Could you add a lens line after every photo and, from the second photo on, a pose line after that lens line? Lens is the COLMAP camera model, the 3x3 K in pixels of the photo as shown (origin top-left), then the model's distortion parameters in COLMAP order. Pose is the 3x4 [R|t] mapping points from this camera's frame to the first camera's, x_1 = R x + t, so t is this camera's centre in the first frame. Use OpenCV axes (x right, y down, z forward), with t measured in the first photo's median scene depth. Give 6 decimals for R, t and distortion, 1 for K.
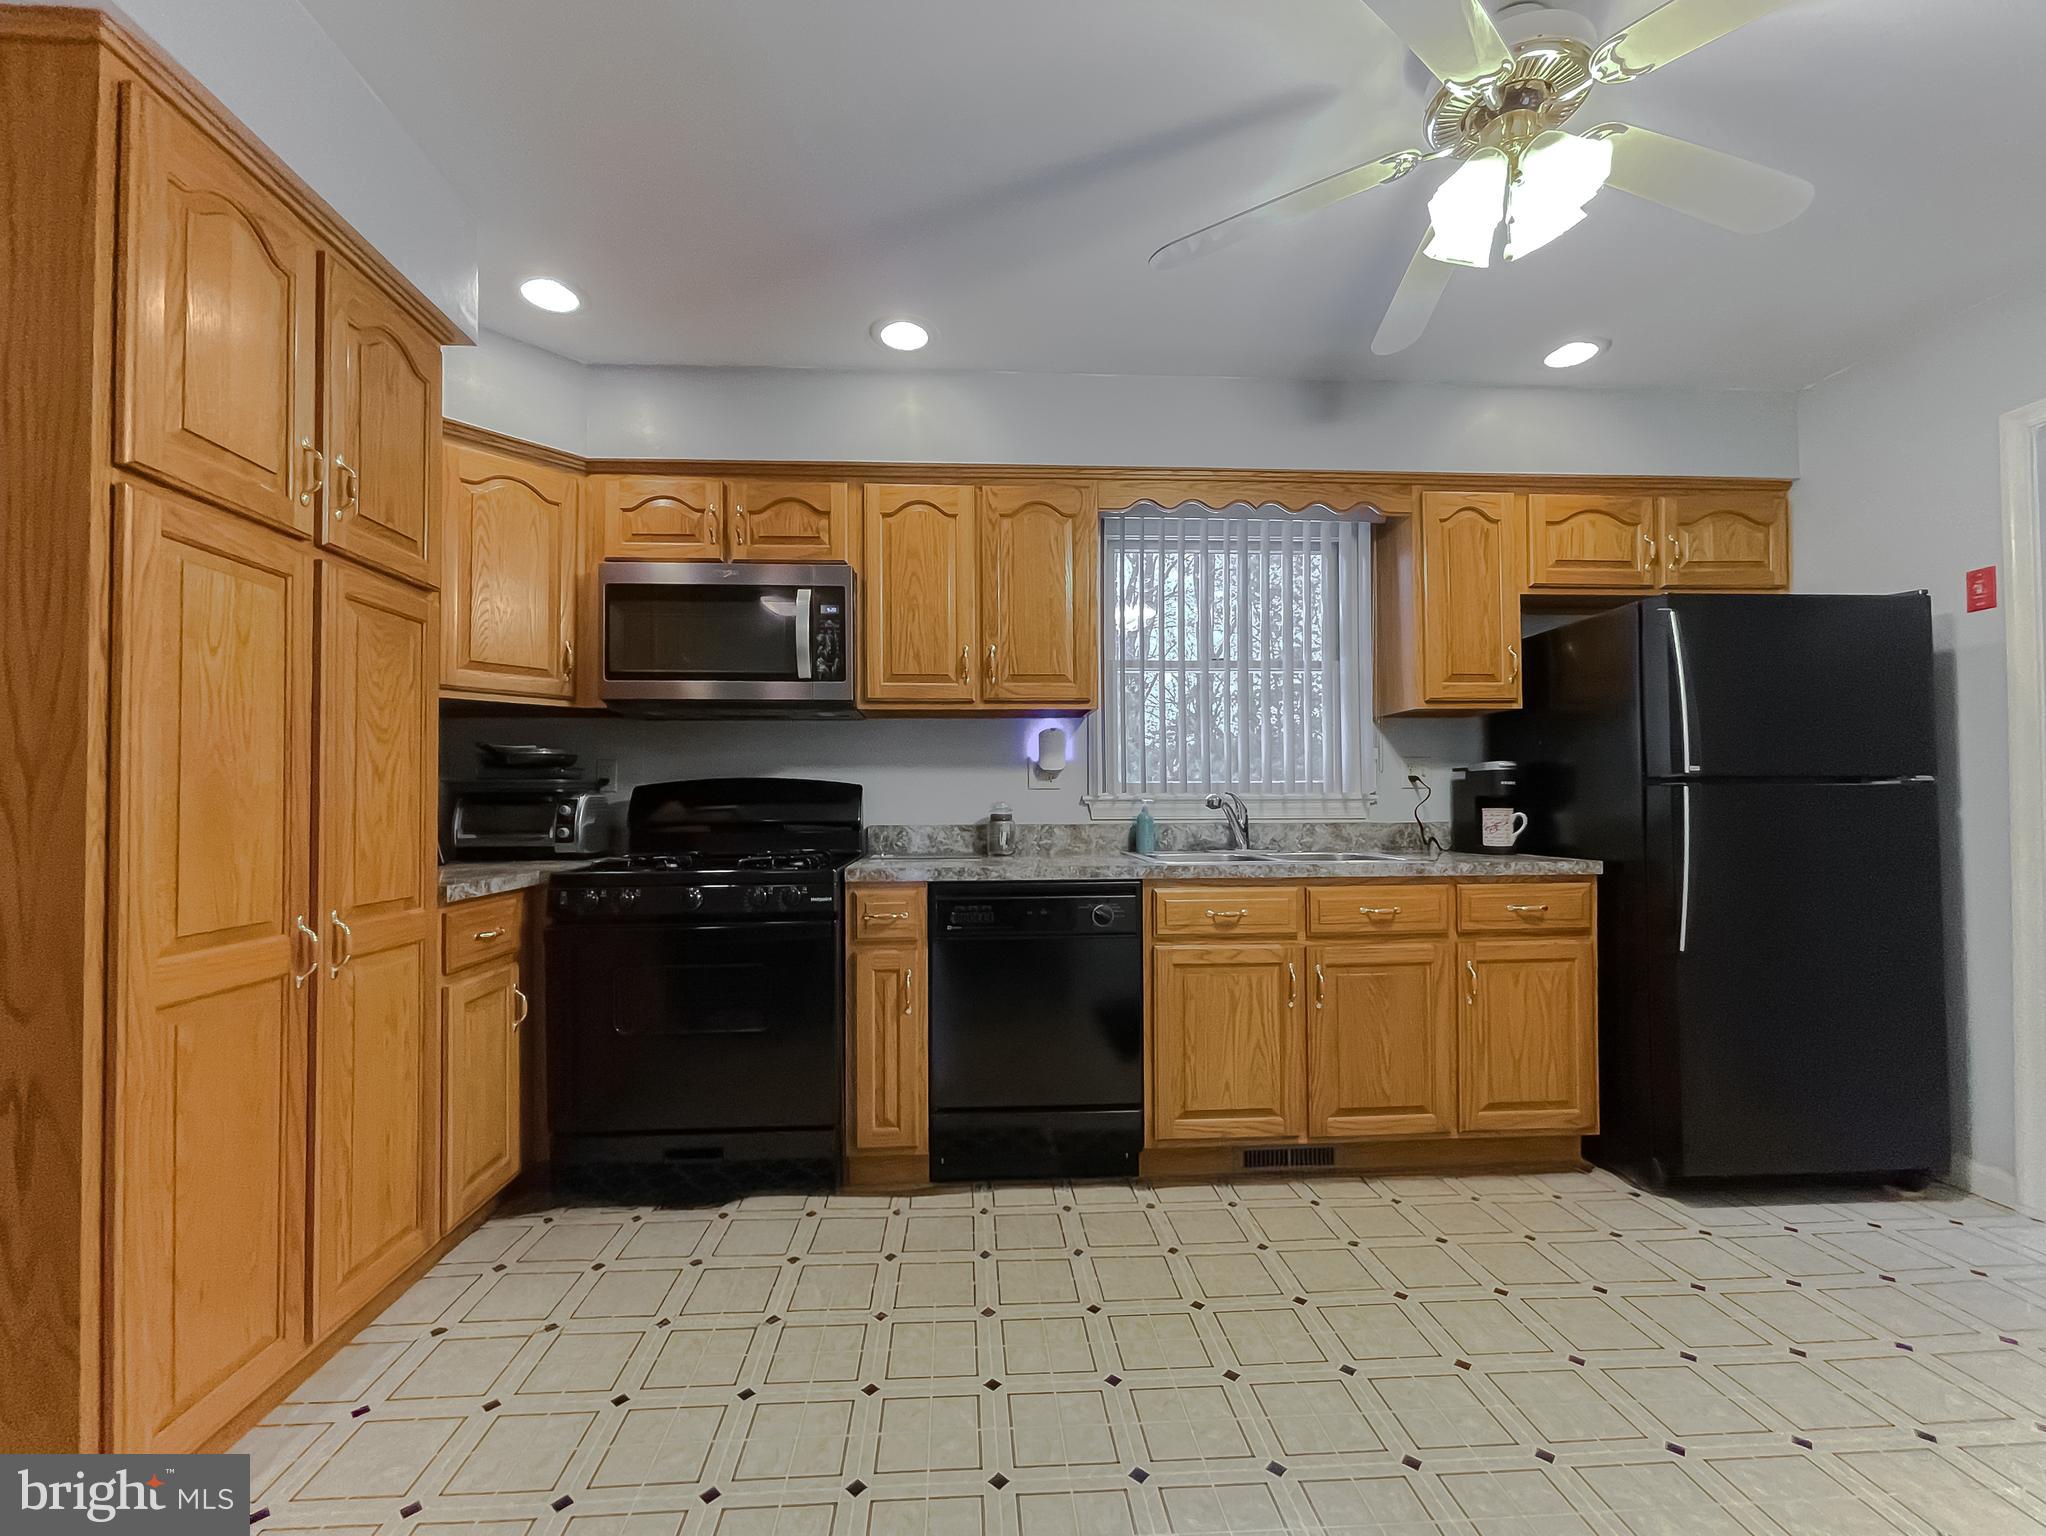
lens RADIAL K [[860.1, 0, 1023.0], [0, 860.1, 768.0], [0, 0, 1]] dist [-0.012888, 0.000241]
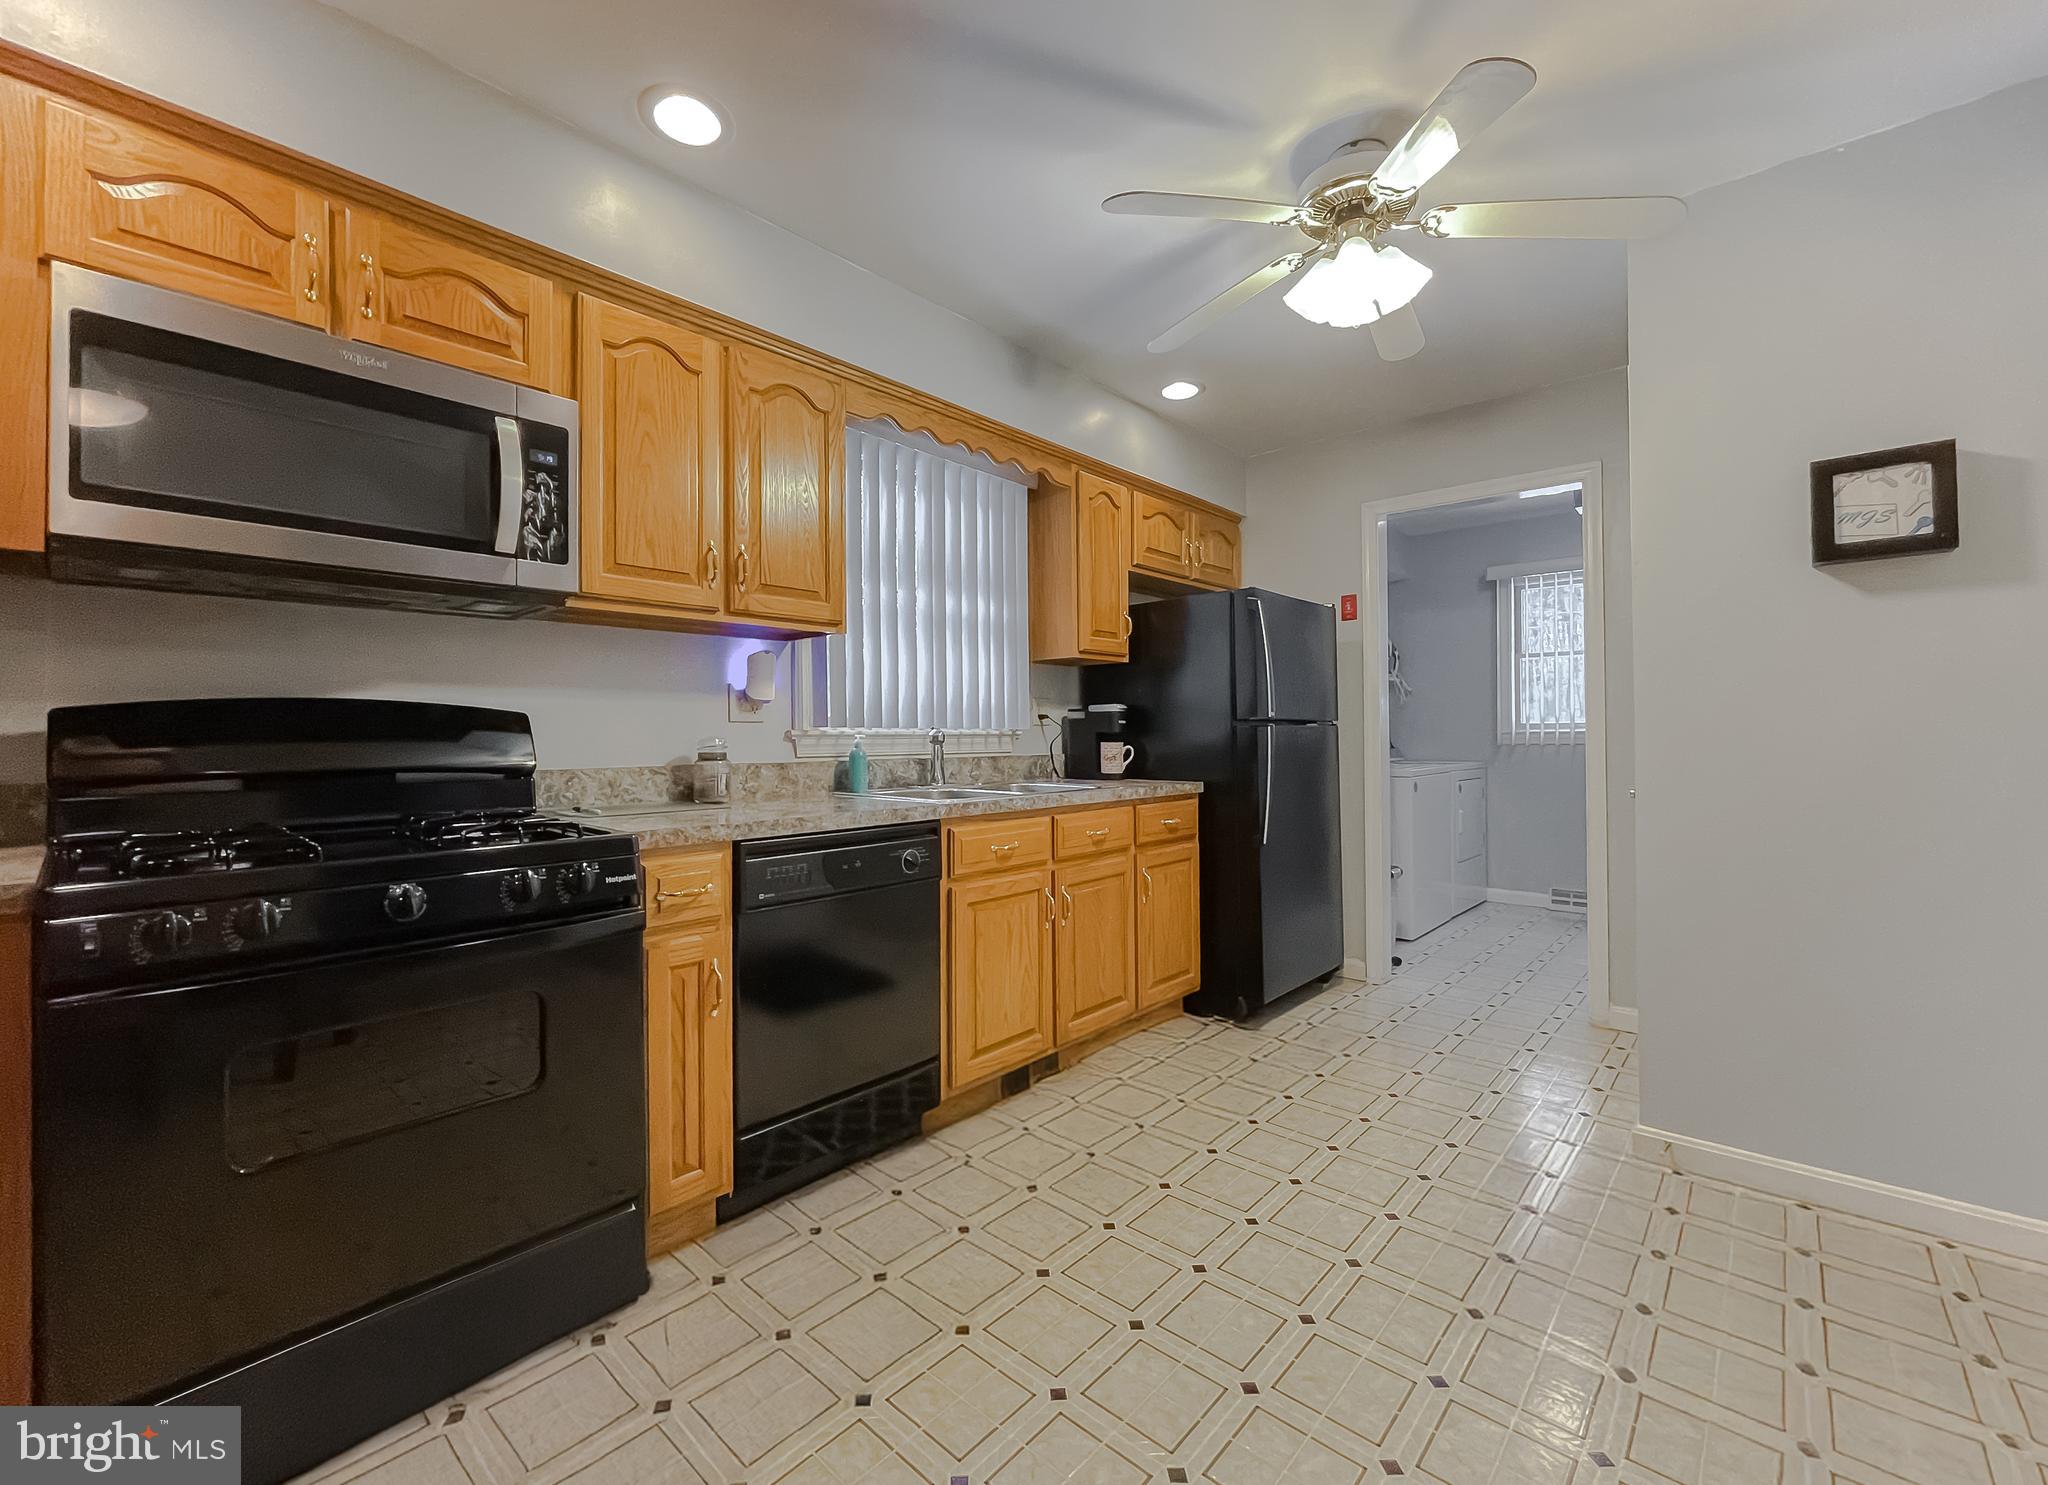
lens RADIAL K [[841.4, 0, 1025.4], [0, 841.4, 710.1], [0, 0, 1]] dist [-0.014688, 0.000040]
pose [[0.718044, 0.022134, 0.695646, -0.392436], [-0.027728, 0.999610, -0.003185, 0.008539], [-0.695445, -0.017002, 0.718378, 0.238414]]
